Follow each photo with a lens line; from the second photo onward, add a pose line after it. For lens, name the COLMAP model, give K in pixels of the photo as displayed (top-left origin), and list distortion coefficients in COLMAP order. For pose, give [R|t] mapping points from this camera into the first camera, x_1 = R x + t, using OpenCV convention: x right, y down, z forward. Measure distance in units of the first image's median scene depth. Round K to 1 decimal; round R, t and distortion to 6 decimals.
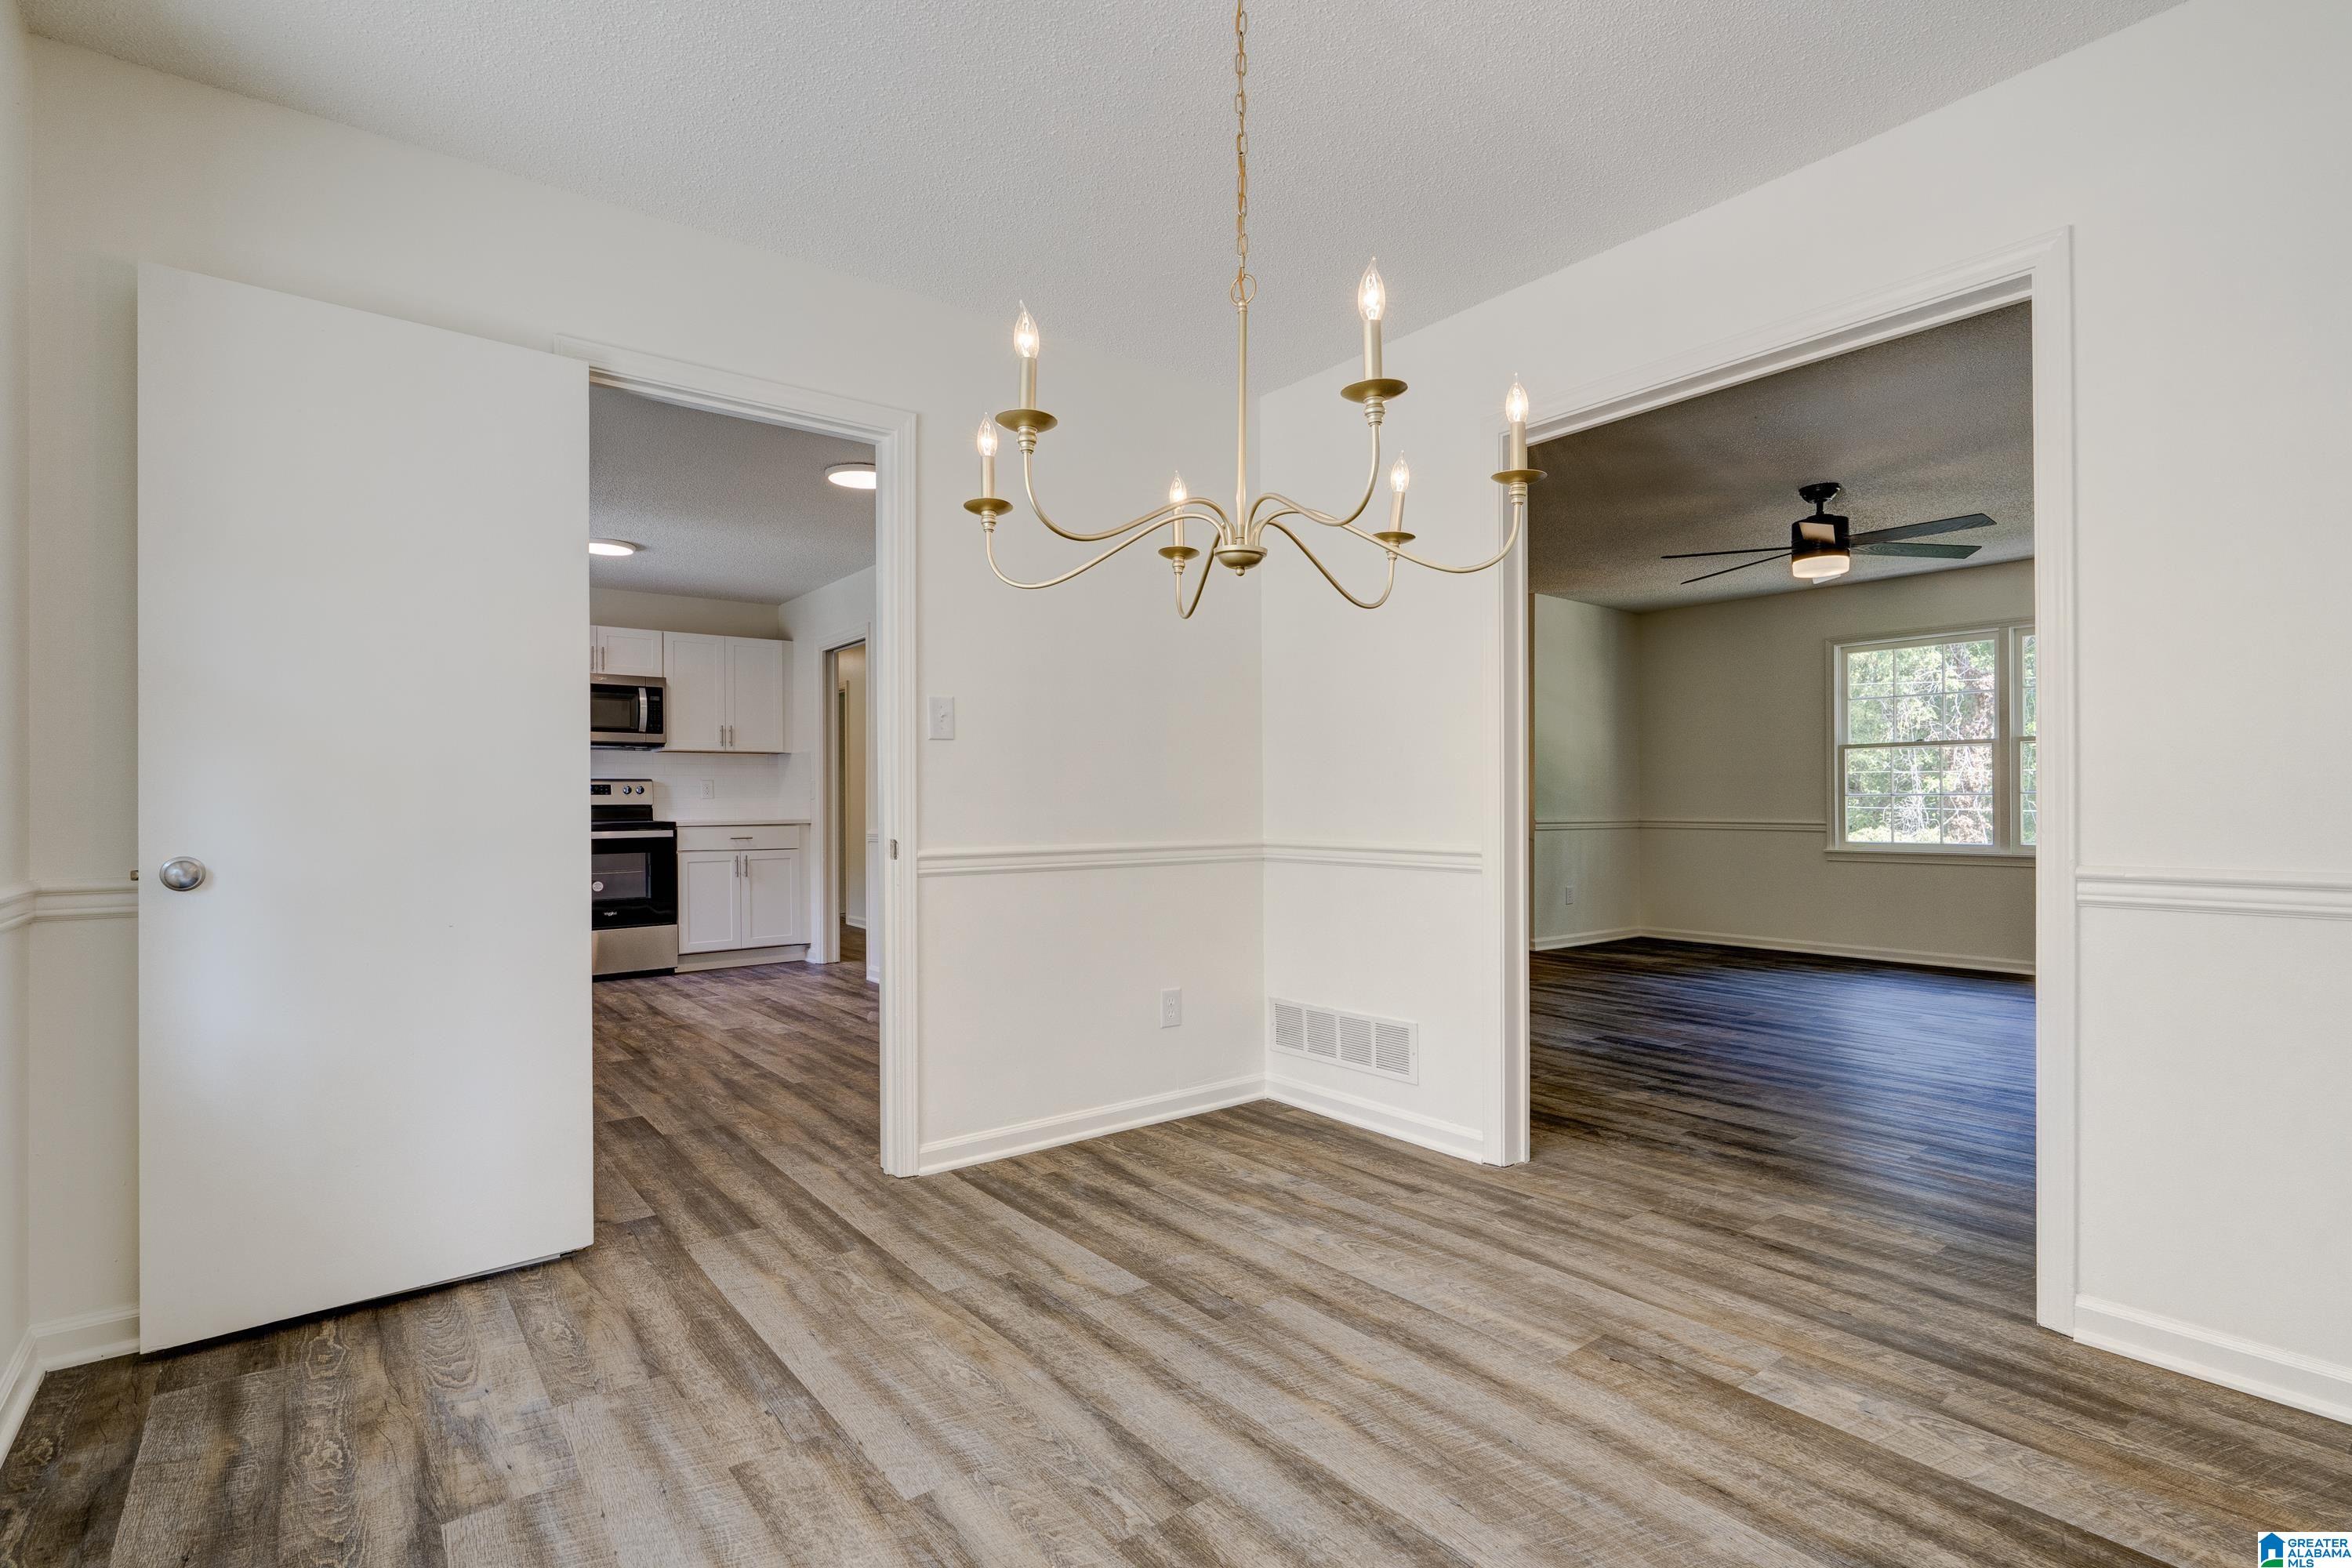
lens RADIAL K [[1134.5, 0, 1170.6], [0, 1134.5, 804.2], [0, 0, 1]] dist [-0.003931, 0.001240]
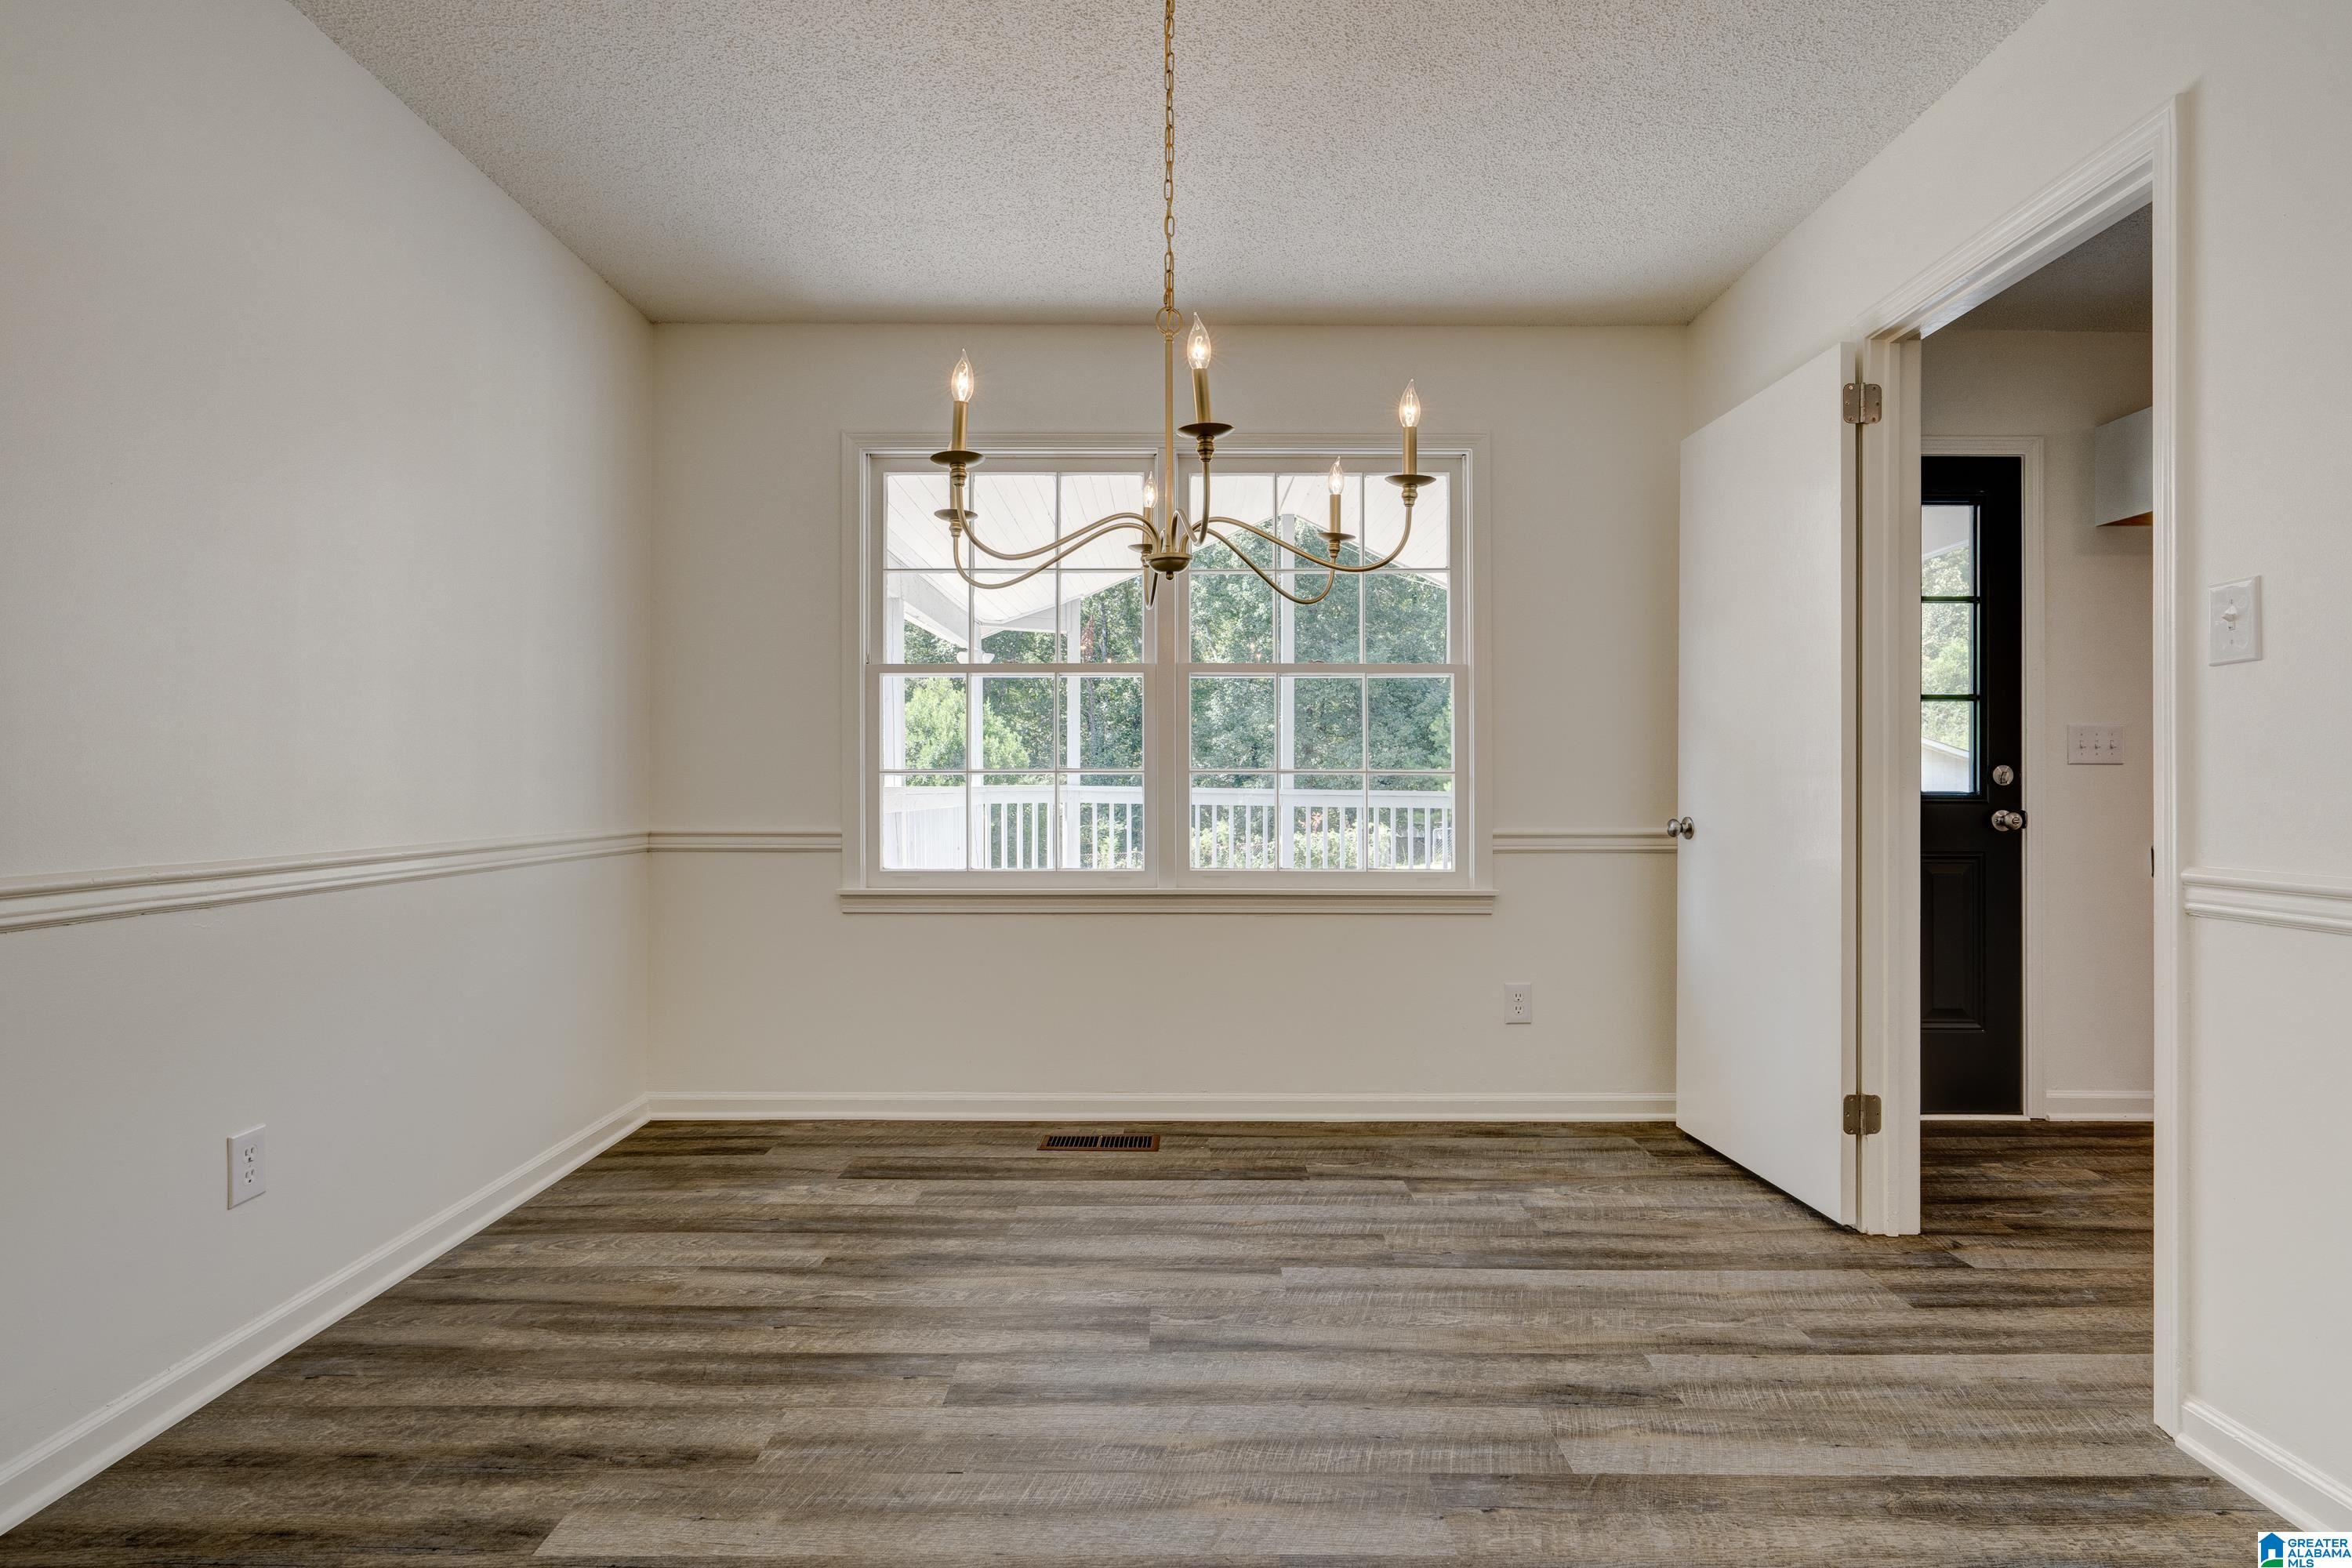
lens RADIAL K [[1134.5, 0, 1178.9], [0, 1134.5, 789.3], [0, 0, 1]] dist [-0.003931, 0.001240]
pose [[-0.616074, 0.005455, -0.787669, 0.735874], [0.002709, 0.999985, 0.004806, -0.001458], [0.787683, 0.000827, -0.616080, 1.339267]]
